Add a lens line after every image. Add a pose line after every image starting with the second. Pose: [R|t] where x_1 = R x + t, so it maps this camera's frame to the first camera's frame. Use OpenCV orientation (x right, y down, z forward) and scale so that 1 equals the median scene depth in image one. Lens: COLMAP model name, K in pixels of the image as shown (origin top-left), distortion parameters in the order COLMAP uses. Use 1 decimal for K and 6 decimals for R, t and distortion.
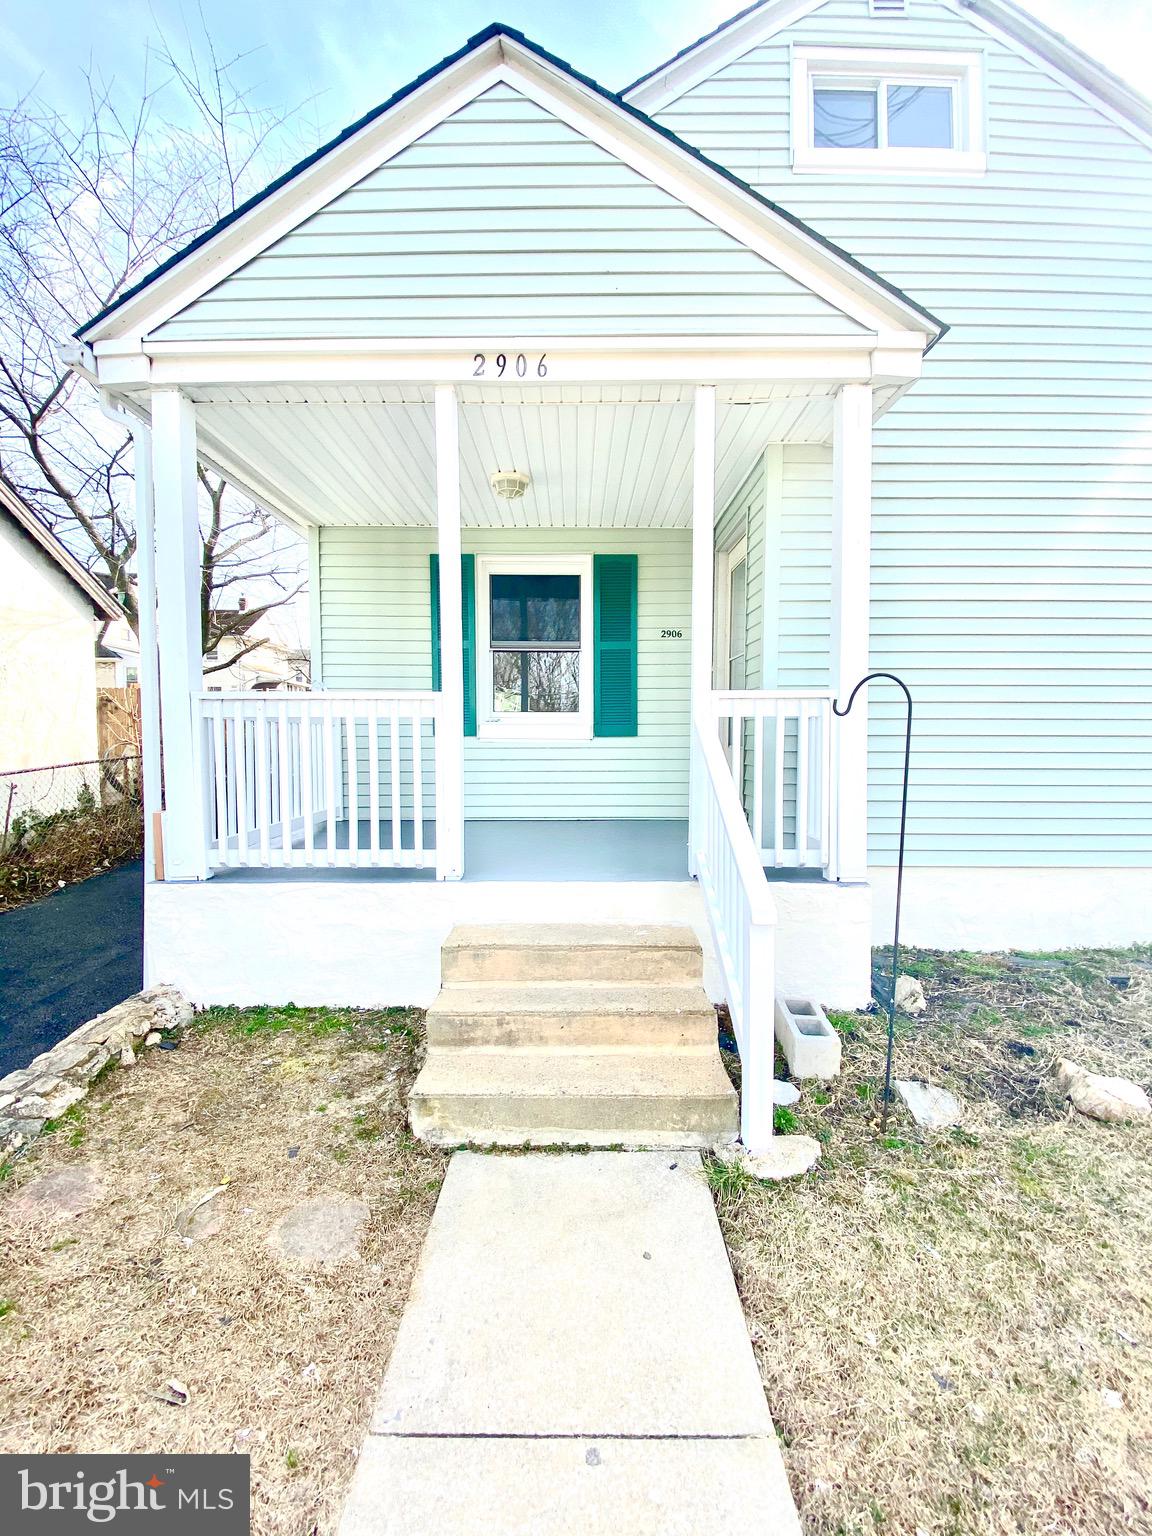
lens RADIAL K [[617.1, 0, 575.3], [0, 617.1, 768.1], [0, 0, 1]] dist [0.001219, -0.000394]
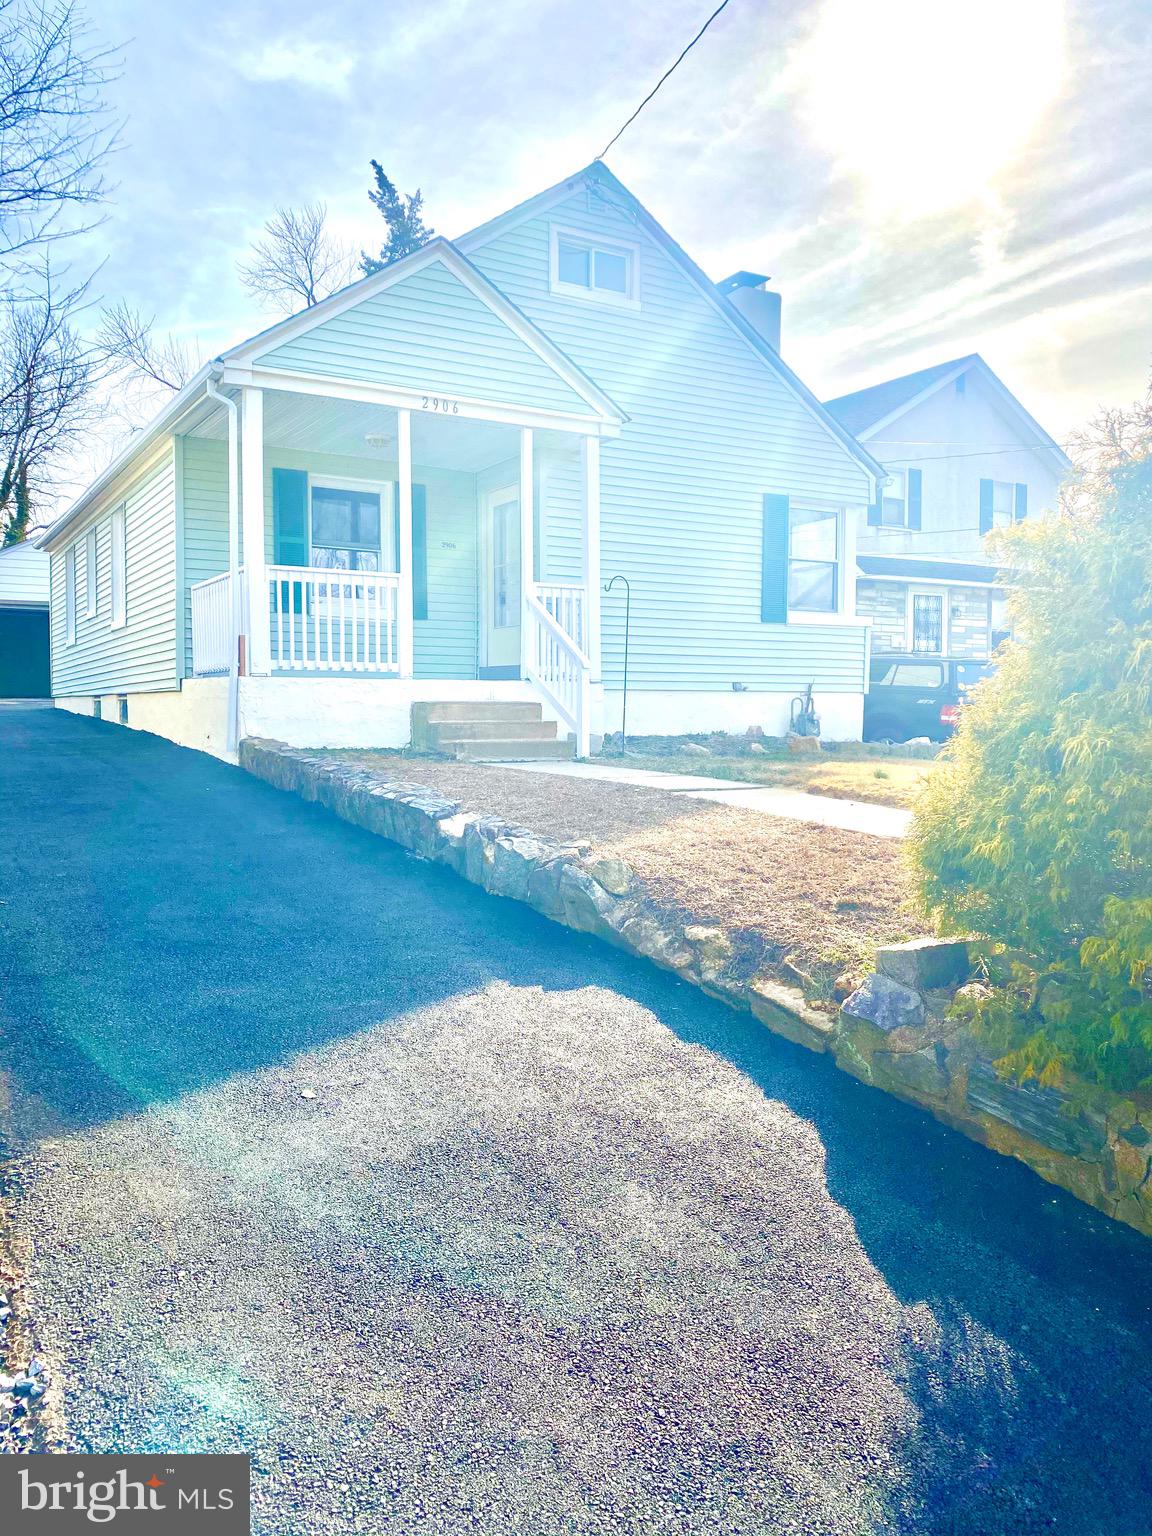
lens RADIAL K [[1164.9, 0, 575.5], [0, 1164.9, 769.0], [0, 0, 1]] dist [-0.006938, -0.000740]
pose [[0.852565, -0.015857, 0.522380, -1.605872], [0.018228, 0.999834, 0.000601, 0.461464], [-0.522303, 0.009009, 0.852712, -2.216368]]
